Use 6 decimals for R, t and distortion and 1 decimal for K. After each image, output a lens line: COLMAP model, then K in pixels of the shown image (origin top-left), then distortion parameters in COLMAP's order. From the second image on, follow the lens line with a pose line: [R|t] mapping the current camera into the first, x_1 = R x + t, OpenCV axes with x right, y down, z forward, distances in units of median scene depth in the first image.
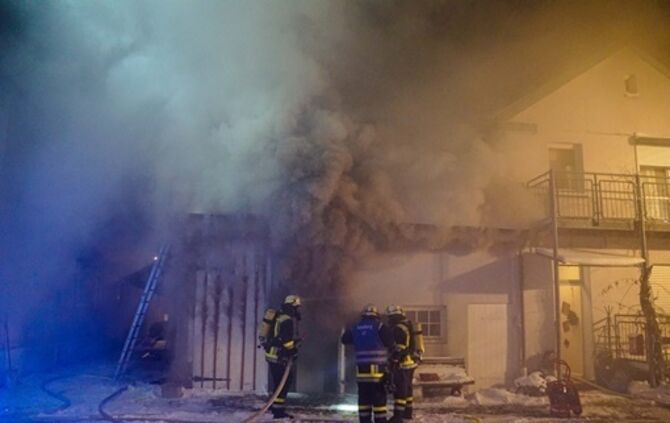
lens RADIAL K [[526.0, 0, 335.2], [0, 526.0, 225.7], [0, 0, 1]] dist [-0.195364, 0.139022]
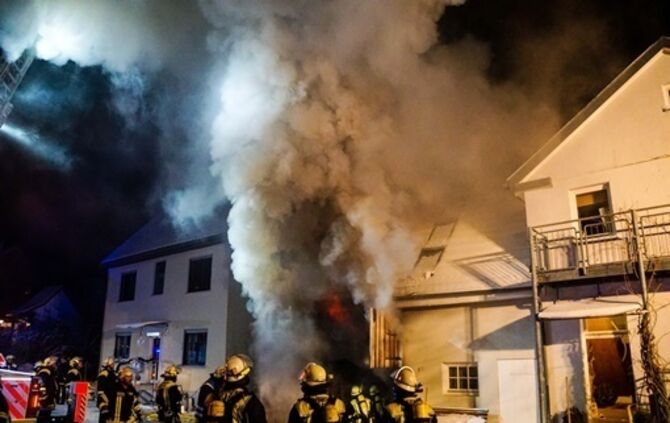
lens RADIAL K [[526.0, 0, 335.2], [0, 526.0, 225.7], [0, 0, 1]] dist [-0.195364, 0.139022]
pose [[0.691390, -0.191621, -0.696606, 0.862217], [0.108505, 0.980790, -0.162102, 0.012690], [0.714287, 0.036490, 0.698901, 0.001190]]
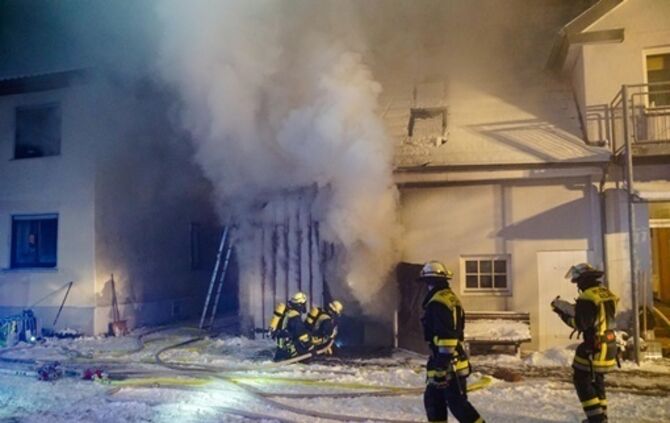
lens RADIAL K [[567.4, 0, 335.9], [0, 567.4, 219.9], [0, 0, 1]] dist [-0.178440, 0.193626]
pose [[0.925333, -0.049491, -0.375910, 0.312703], [0.079408, 0.994753, 0.064503, 0.010703], [0.370746, -0.089537, 0.924408, 0.009926]]
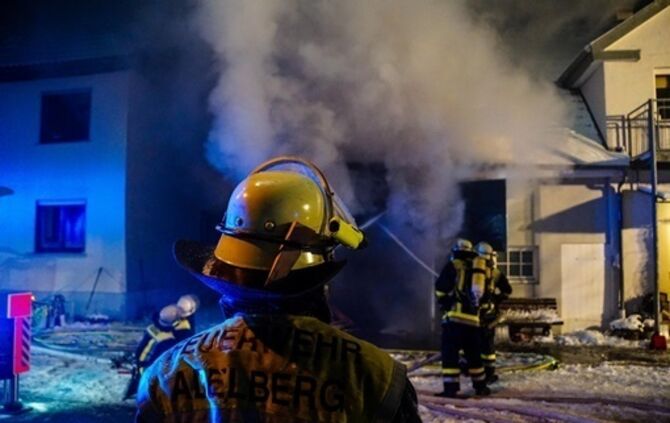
lens RADIAL K [[526.0, 0, 335.2], [0, 526.0, 225.7], [0, 0, 1]] dist [-0.195364, 0.139022]
pose [[0.963713, -0.022189, -0.266016, 0.105948], [0.049034, 0.994297, 0.094702, 0.005374], [0.262398, -0.104309, 0.959306, -0.031353]]
